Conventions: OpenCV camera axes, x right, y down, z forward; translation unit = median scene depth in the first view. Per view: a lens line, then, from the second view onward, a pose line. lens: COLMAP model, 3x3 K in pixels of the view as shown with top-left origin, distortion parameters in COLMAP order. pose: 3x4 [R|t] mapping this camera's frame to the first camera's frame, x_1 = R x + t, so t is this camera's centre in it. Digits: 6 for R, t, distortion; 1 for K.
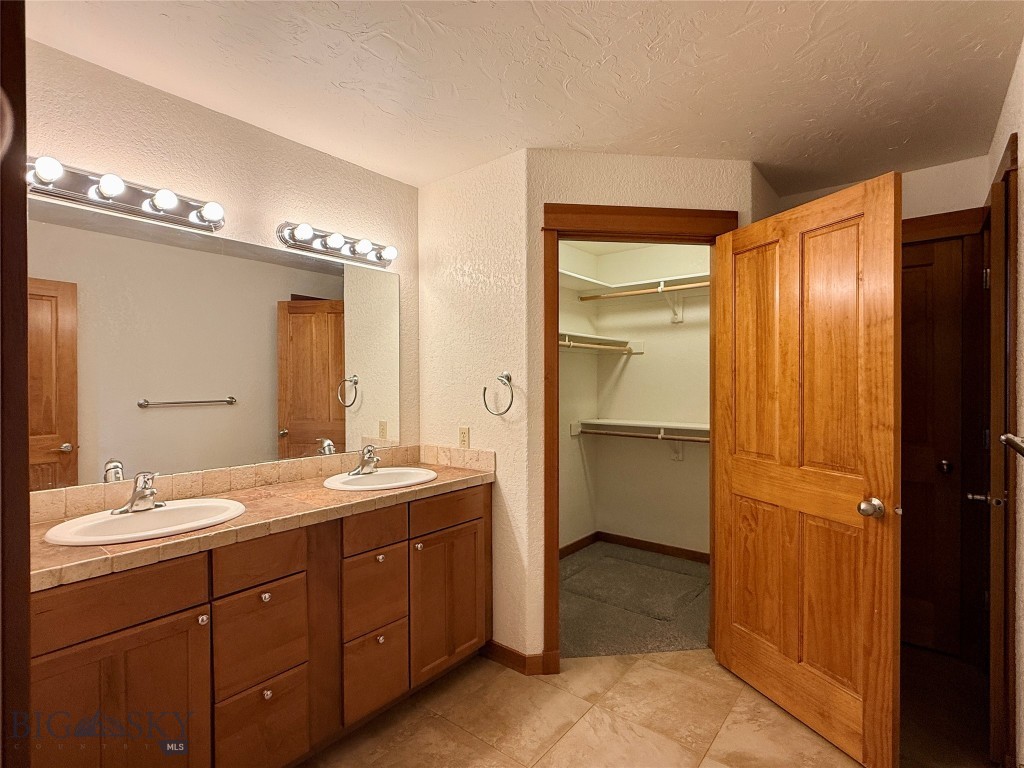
lens RADIAL K [[507.2, 0, 512.0], [0, 507.2, 384.0], [0, 0, 1]] dist [0.018831, 0.001143]
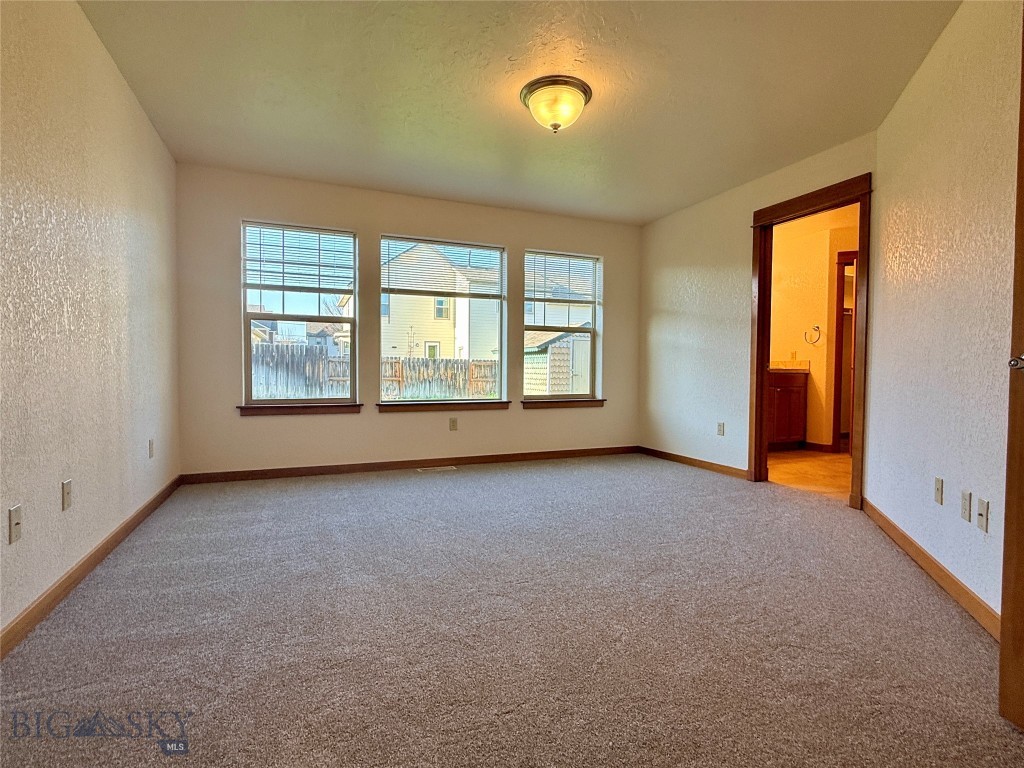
lens RADIAL K [[507.4, 0, 512.0], [0, 507.4, 384.0], [0, 0, 1]] dist [0.019115, -0.000053]
pose [[0.877976, 0.021994, -0.478199, -0.153323], [-0.013027, 0.999672, 0.022062, 0.292429], [0.478527, -0.013140, 0.877975, -2.395417]]
